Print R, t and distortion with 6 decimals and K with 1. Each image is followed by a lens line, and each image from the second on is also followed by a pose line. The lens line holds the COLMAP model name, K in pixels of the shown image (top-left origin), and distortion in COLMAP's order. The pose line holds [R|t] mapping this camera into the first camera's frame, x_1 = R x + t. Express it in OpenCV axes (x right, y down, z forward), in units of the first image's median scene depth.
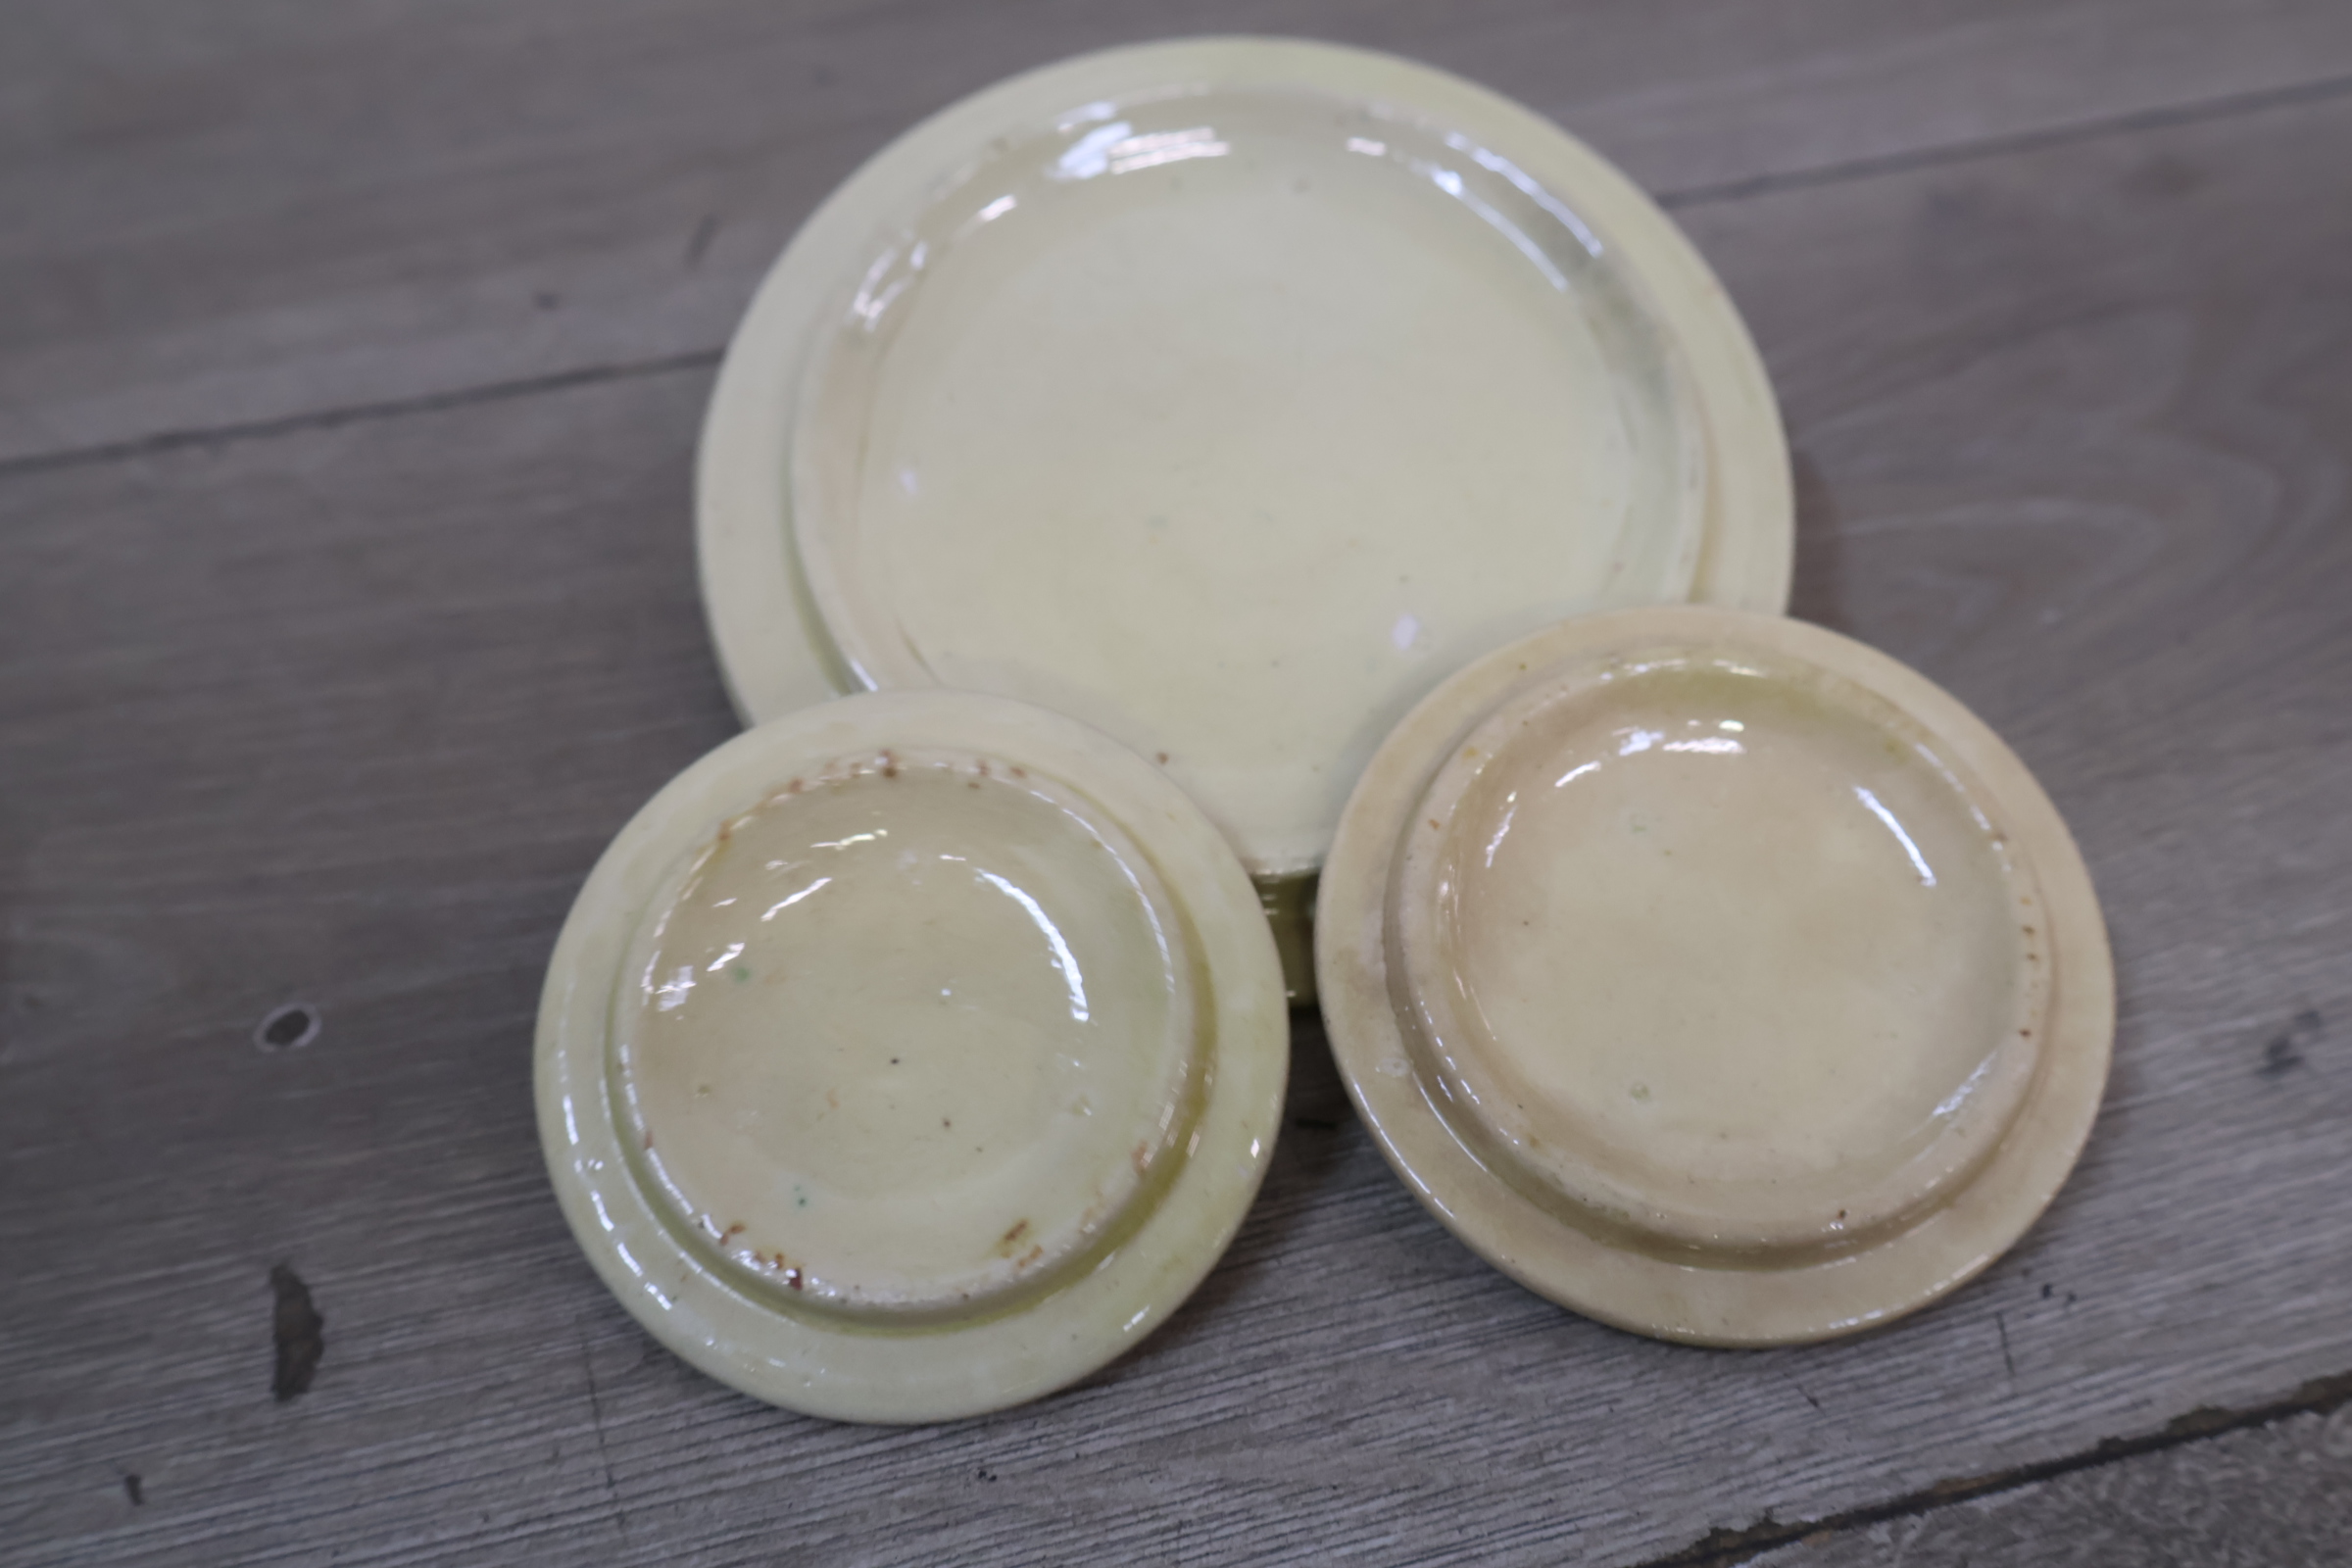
lens RADIAL K [[2454.9, 0, 1151.4], [0, 2454.9, 786.6], [0, 0, 1]] dist [0.004204, 0.000000]
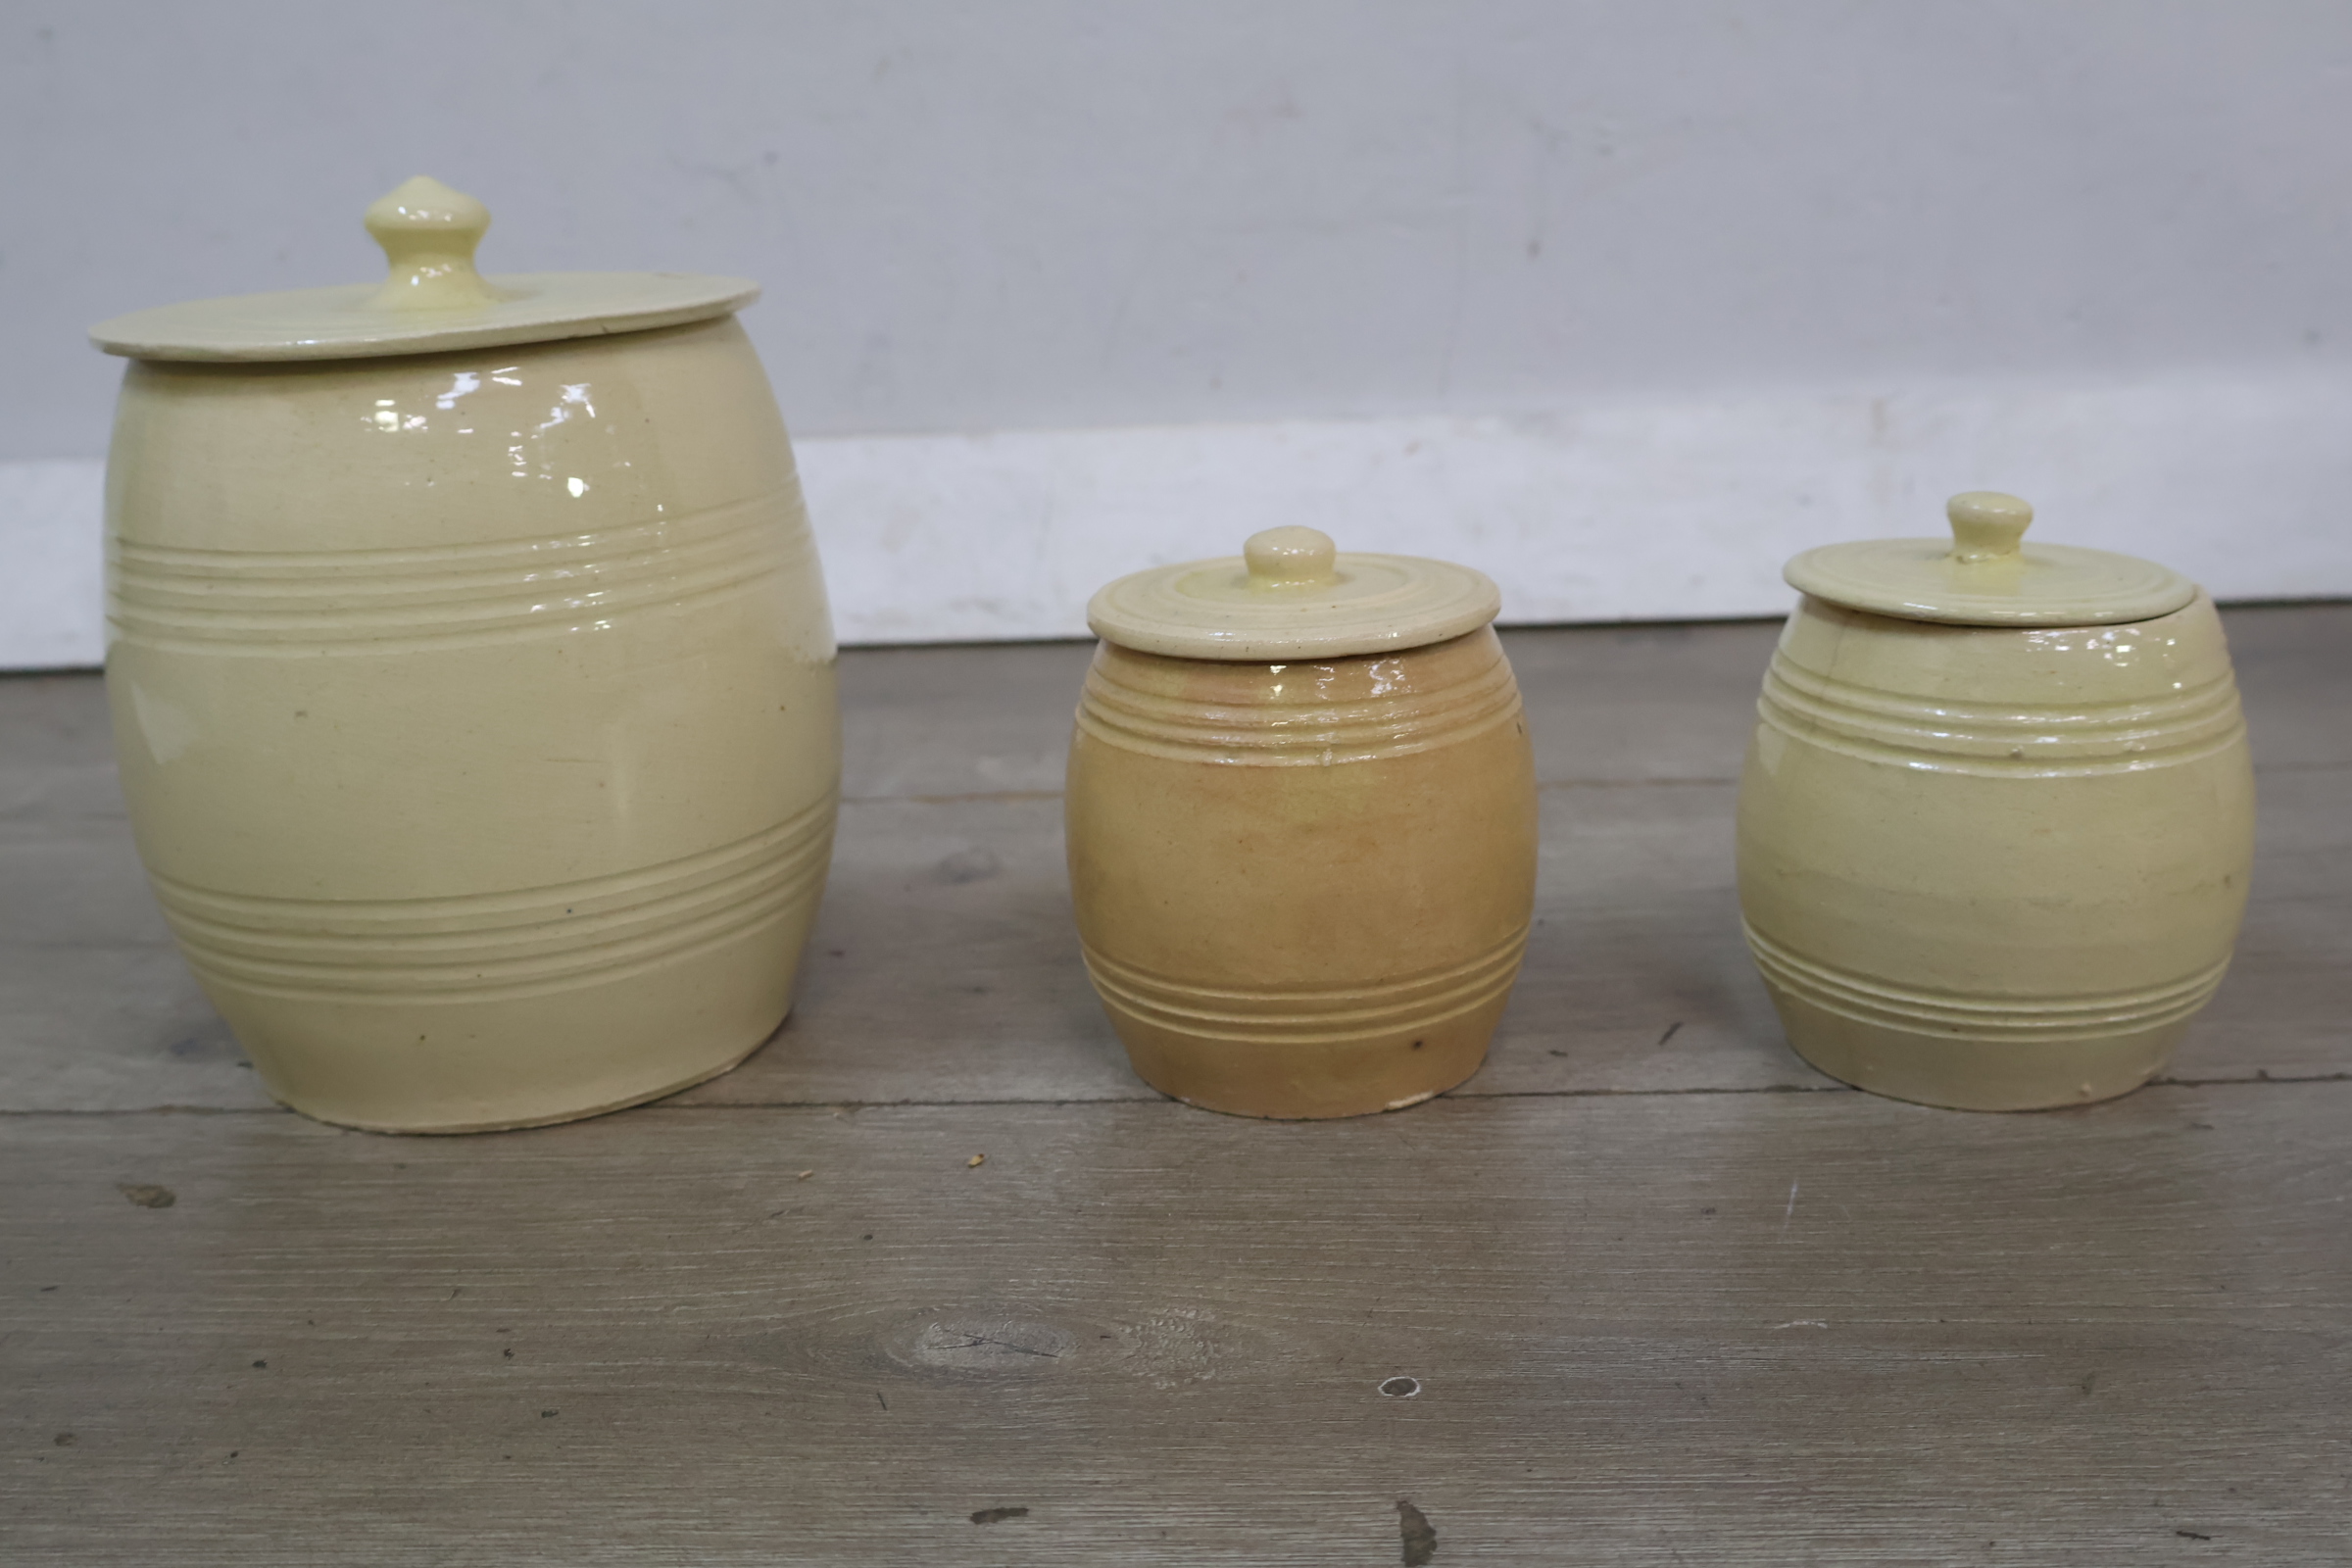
lens RADIAL K [[2454.9, 0, 1157.7], [0, 2454.9, 770.5], [0, 0, 1]] dist [0.004204, 0.000000]
pose [[0.955946, 0.056969, -0.287962, -0.114278], [-0.191602, 0.864290, -0.465072, 0.543336], [0.222388, 0.499757, 0.837130, -0.439562]]
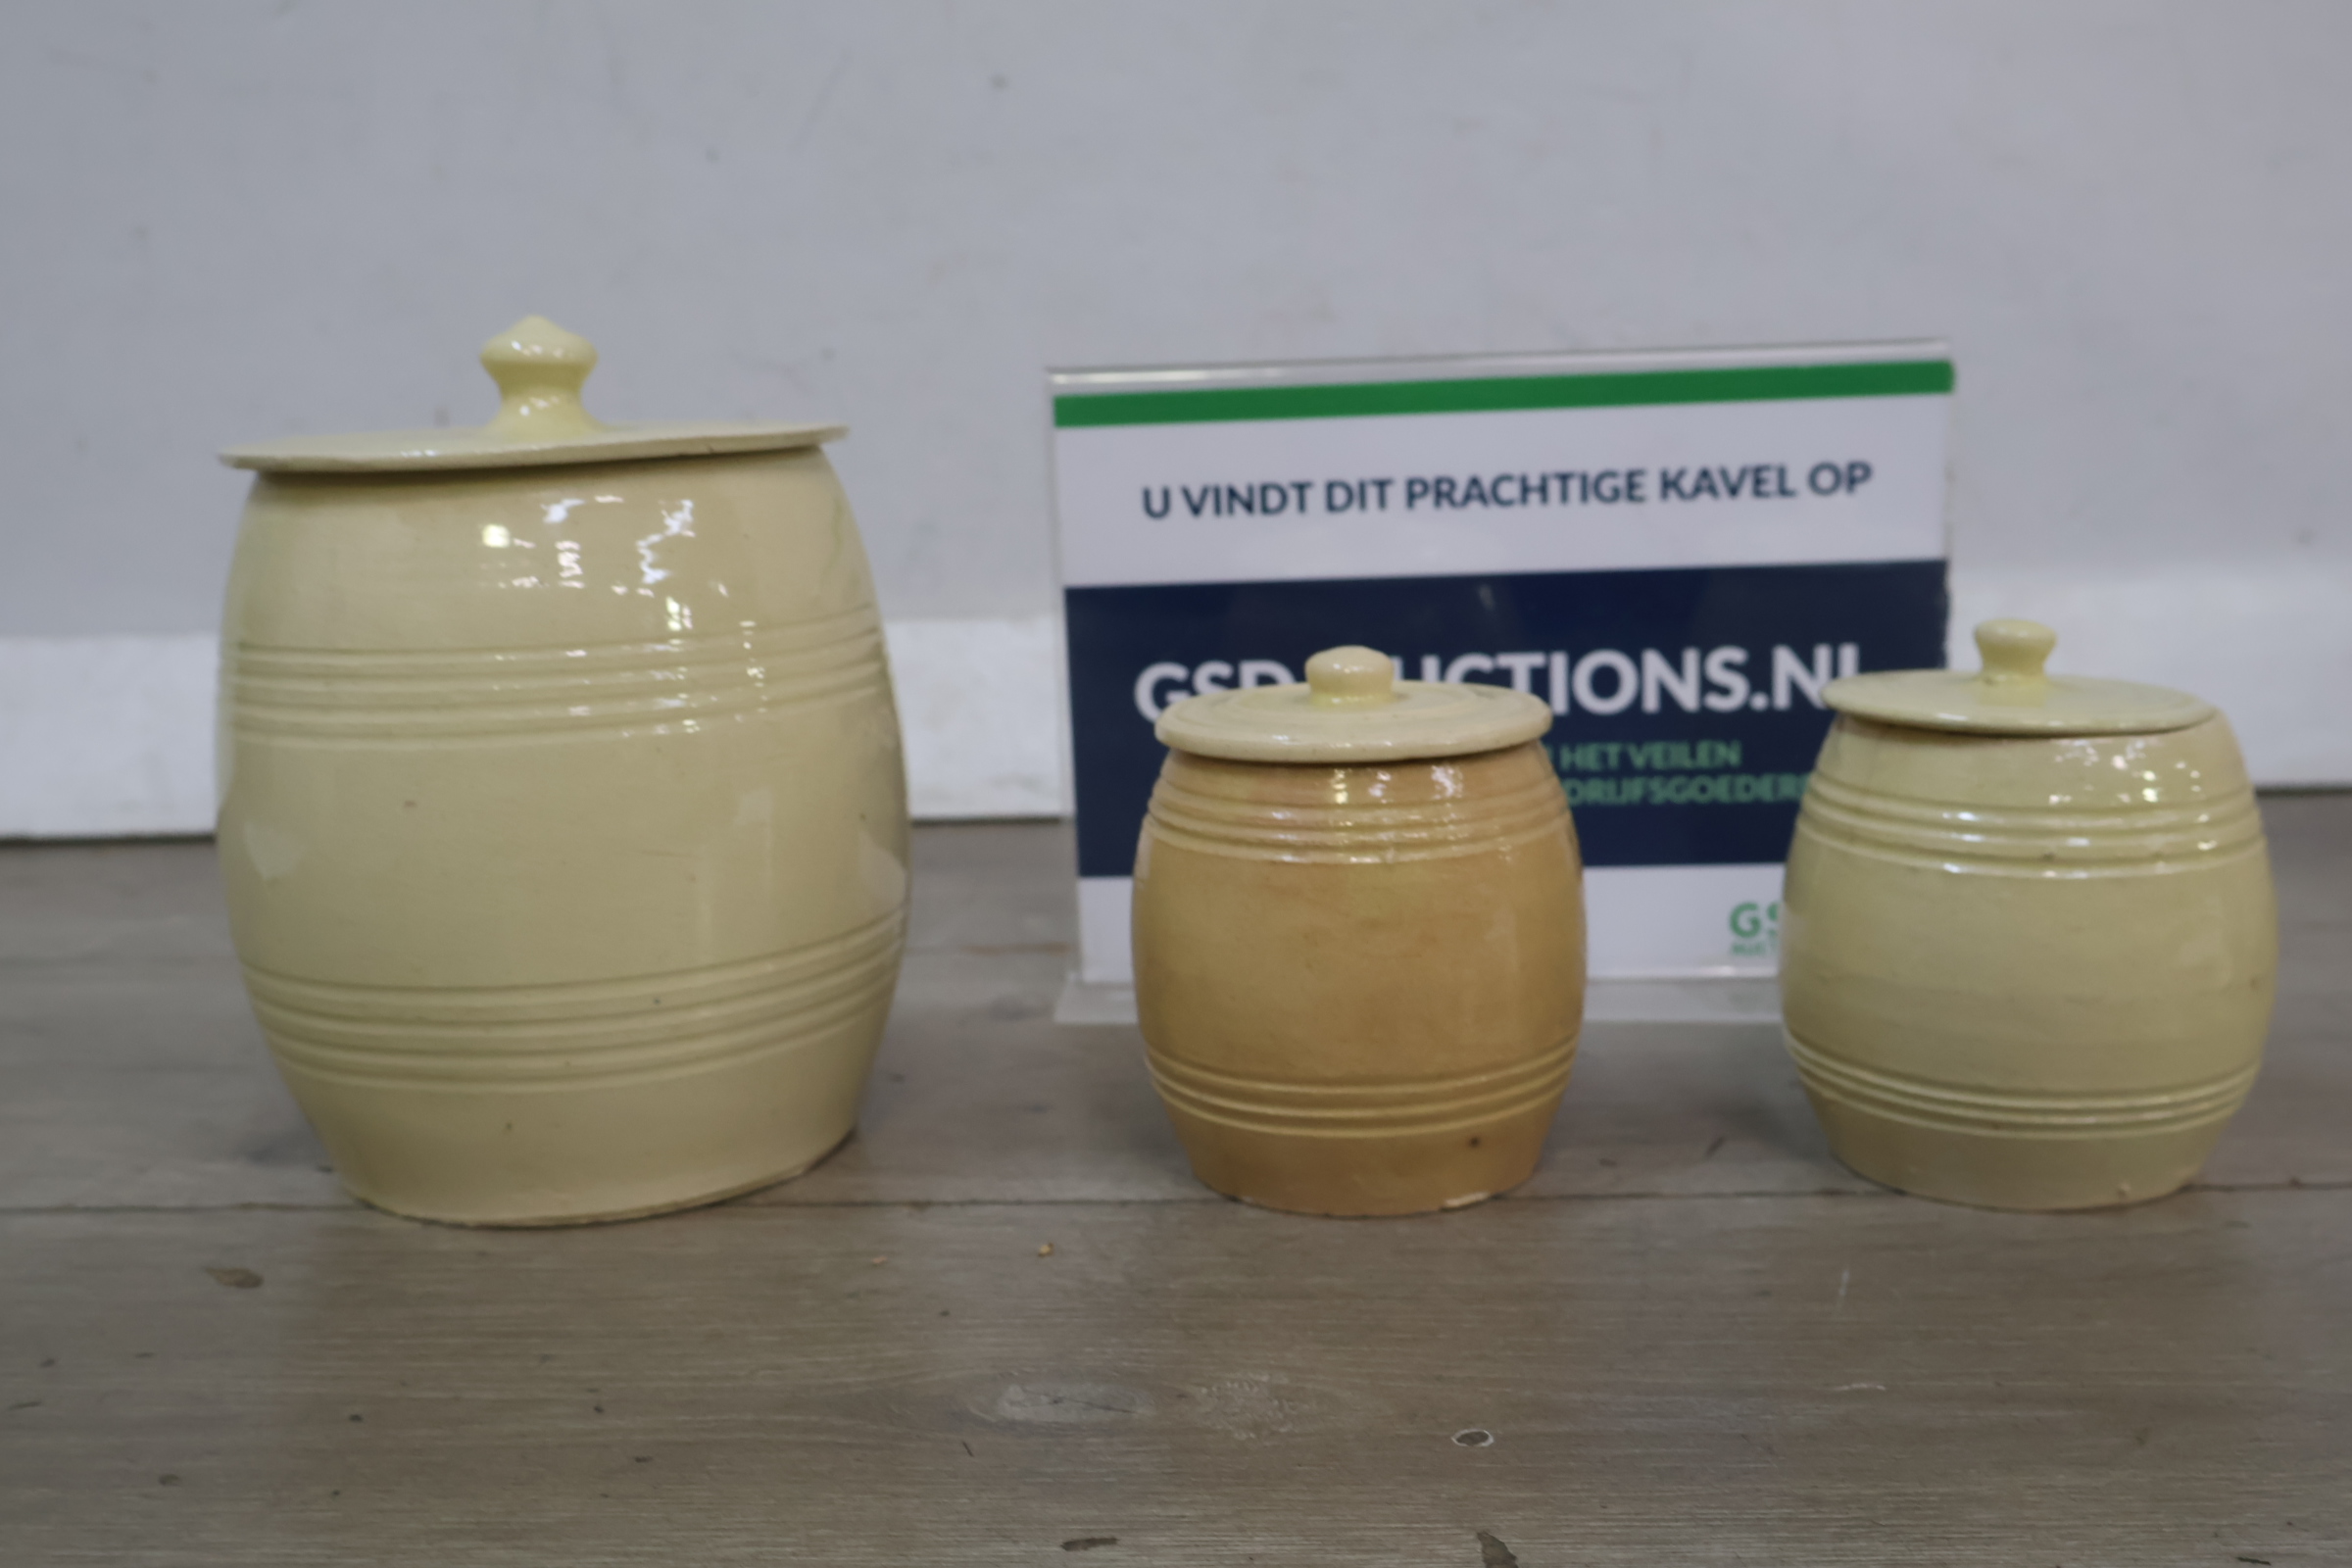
lens RADIAL K [[2454.9, 0, 1162.9], [0, 2454.9, 771.5], [0, 0, 1]] dist [0.004204, 0.000000]
pose [[0.956645, 0.035107, -0.289133, -0.140621], [-0.197452, 0.807938, -0.555202, 0.710625], [0.214111, 0.588221, 0.779842, -0.453291]]
